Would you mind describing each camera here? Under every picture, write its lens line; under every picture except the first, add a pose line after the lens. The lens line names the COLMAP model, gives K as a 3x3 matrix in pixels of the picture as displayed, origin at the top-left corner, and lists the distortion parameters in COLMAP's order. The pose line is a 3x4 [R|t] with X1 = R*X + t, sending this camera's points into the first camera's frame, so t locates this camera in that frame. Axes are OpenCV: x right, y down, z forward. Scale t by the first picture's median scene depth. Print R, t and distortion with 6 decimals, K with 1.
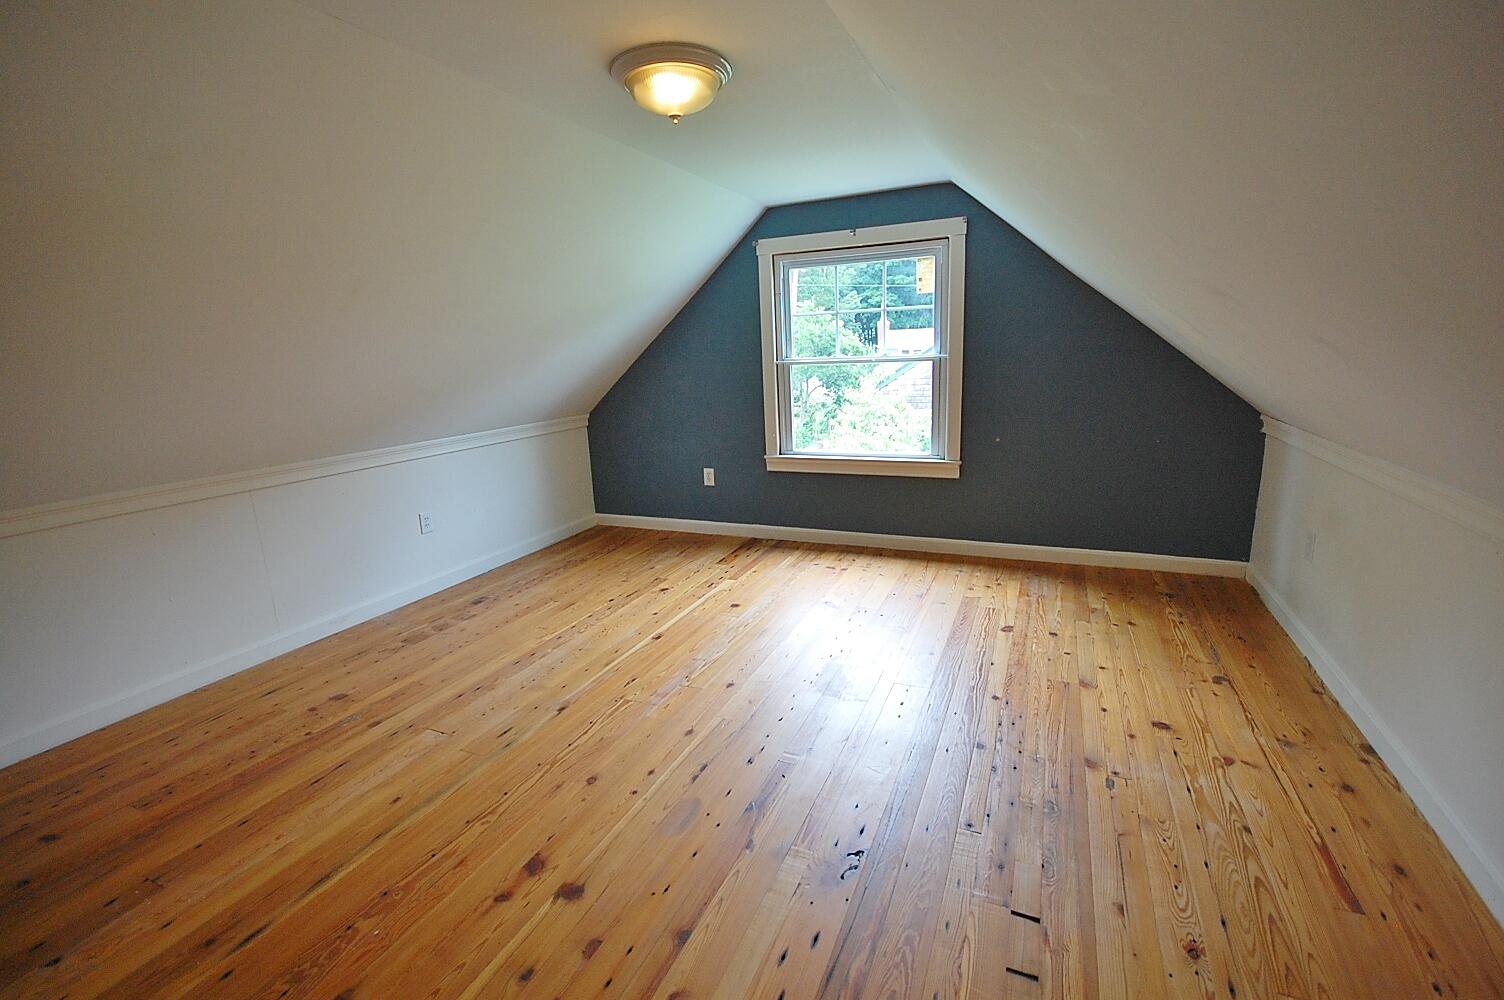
lens RADIAL K [[665.4, 0, 752.0], [0, 665.4, 500.0], [0, 0, 1]] dist [0.001551, -0.000154]
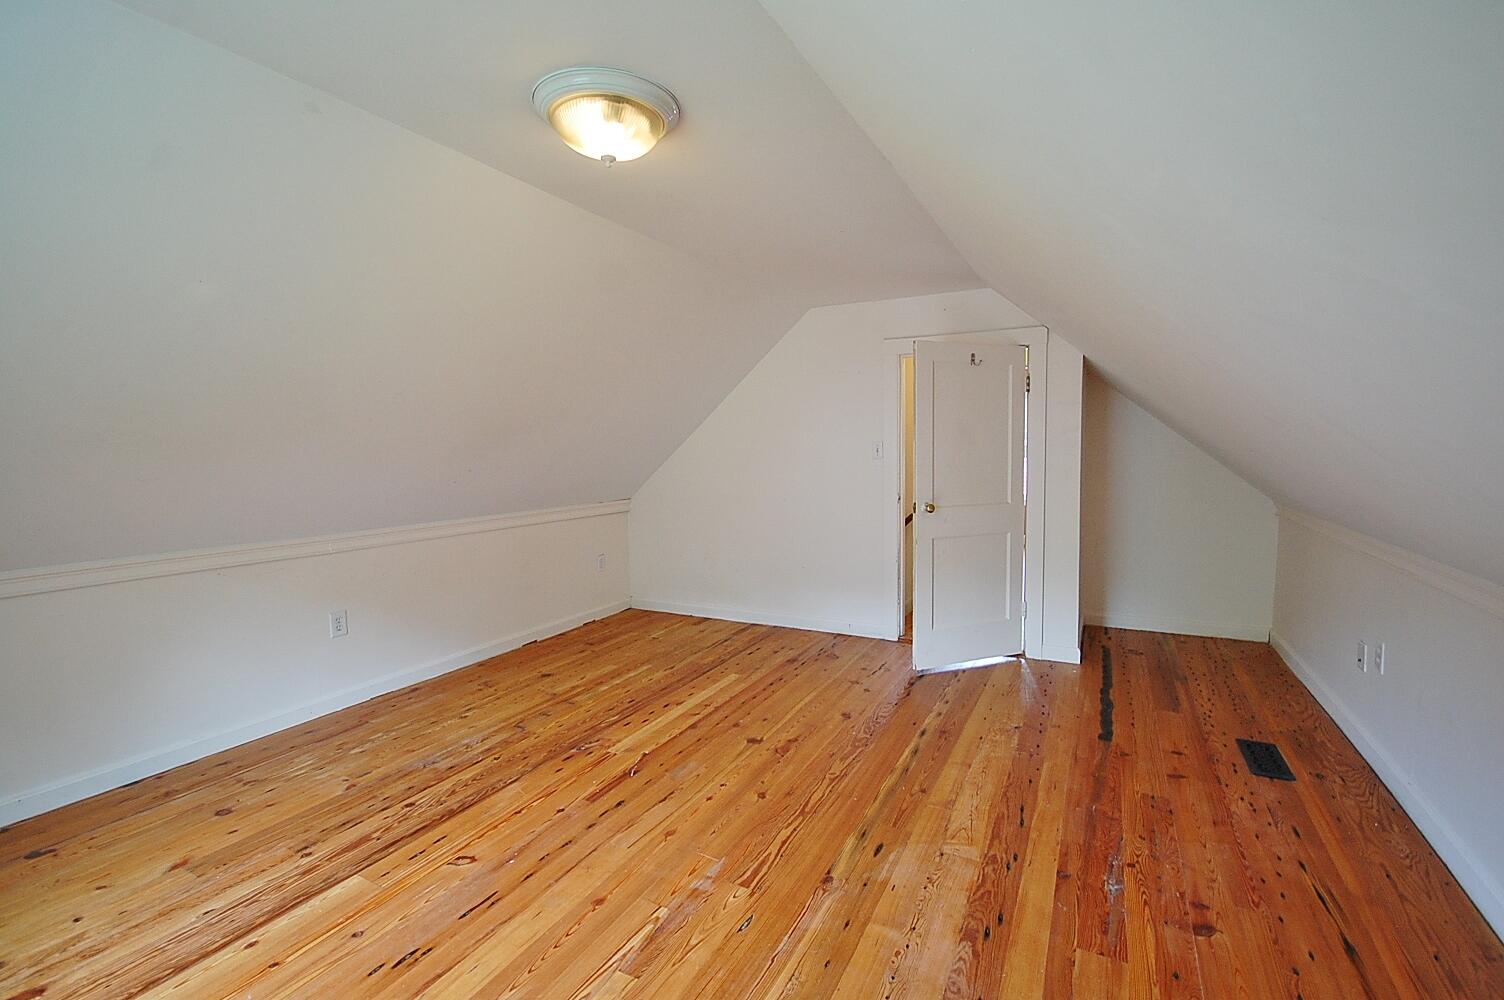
lens RADIAL K [[665.4, 0, 752.0], [0, 665.4, 500.0], [0, 0, 1]] dist [0.001551, -0.000154]
pose [[-0.996147, 0.054196, 0.068949, -0.315559], [0.072113, 0.953604, 0.292300, -0.382056], [-0.049909, 0.296146, -0.953838, 1.843926]]
